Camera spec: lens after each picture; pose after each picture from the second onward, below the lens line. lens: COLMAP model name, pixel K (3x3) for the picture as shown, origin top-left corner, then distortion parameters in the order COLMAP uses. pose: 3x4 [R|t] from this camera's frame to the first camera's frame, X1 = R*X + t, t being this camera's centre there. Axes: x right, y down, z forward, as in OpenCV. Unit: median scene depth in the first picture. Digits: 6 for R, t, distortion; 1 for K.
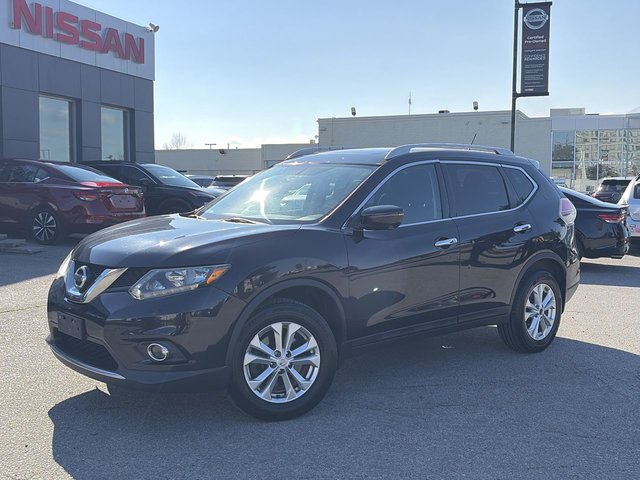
lens RADIAL K [[753.2, 0, 320.0], [0, 753.2, 240.0], [0, 0, 1]] dist [0.156357, -0.487027]
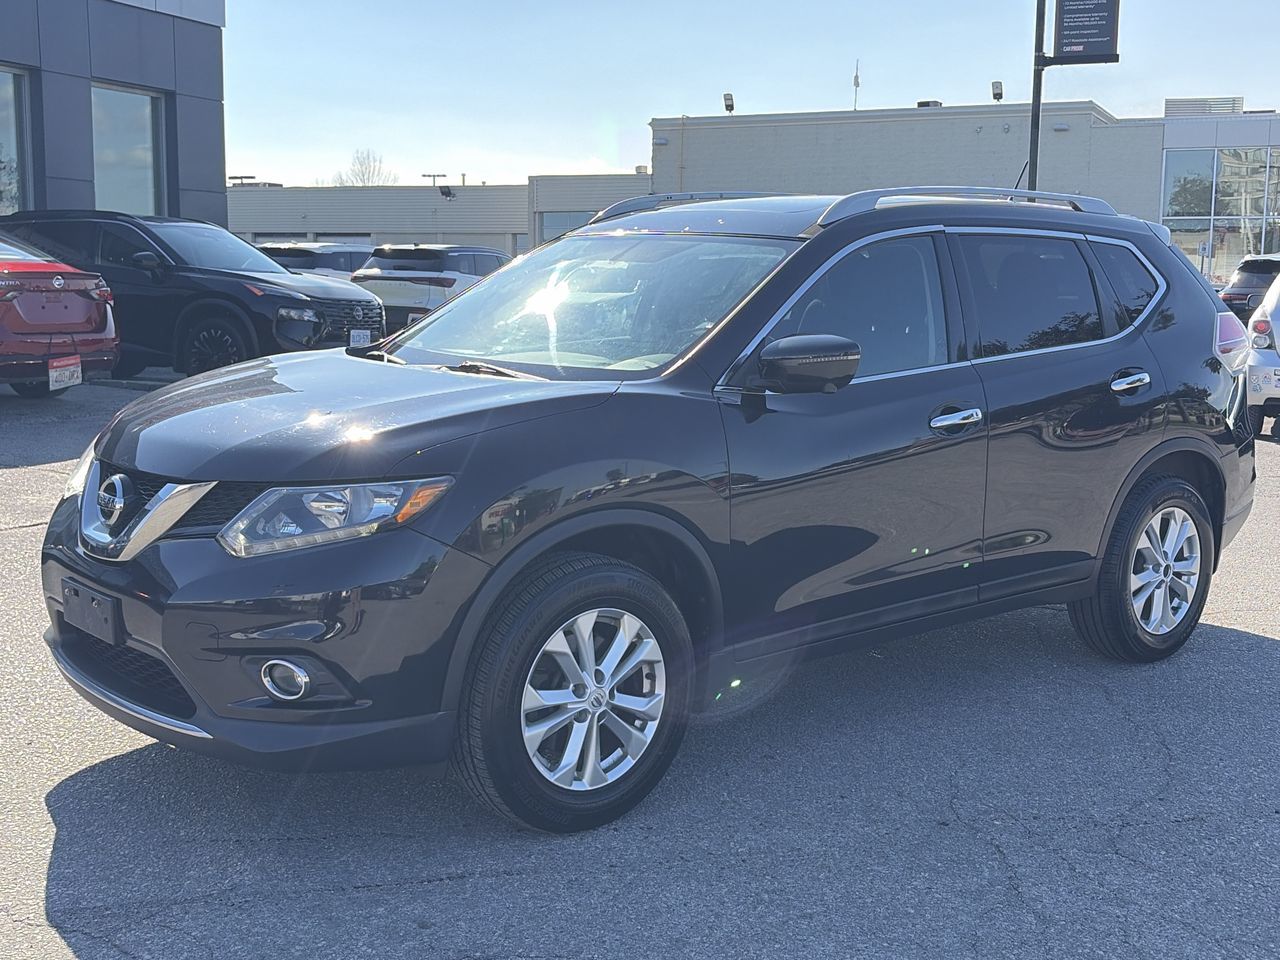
lens RADIAL K [[1506.4, 0, 640.0], [0, 1506.4, 480.0], [0, 0, 1]] dist [0.156357, -0.487027]
pose [[0.999757, 0.002909, -0.021855, 0.005052], [-0.001443, 0.997767, 0.066774, -0.021067], [0.022000, -0.066726, 0.997529, 0.140743]]
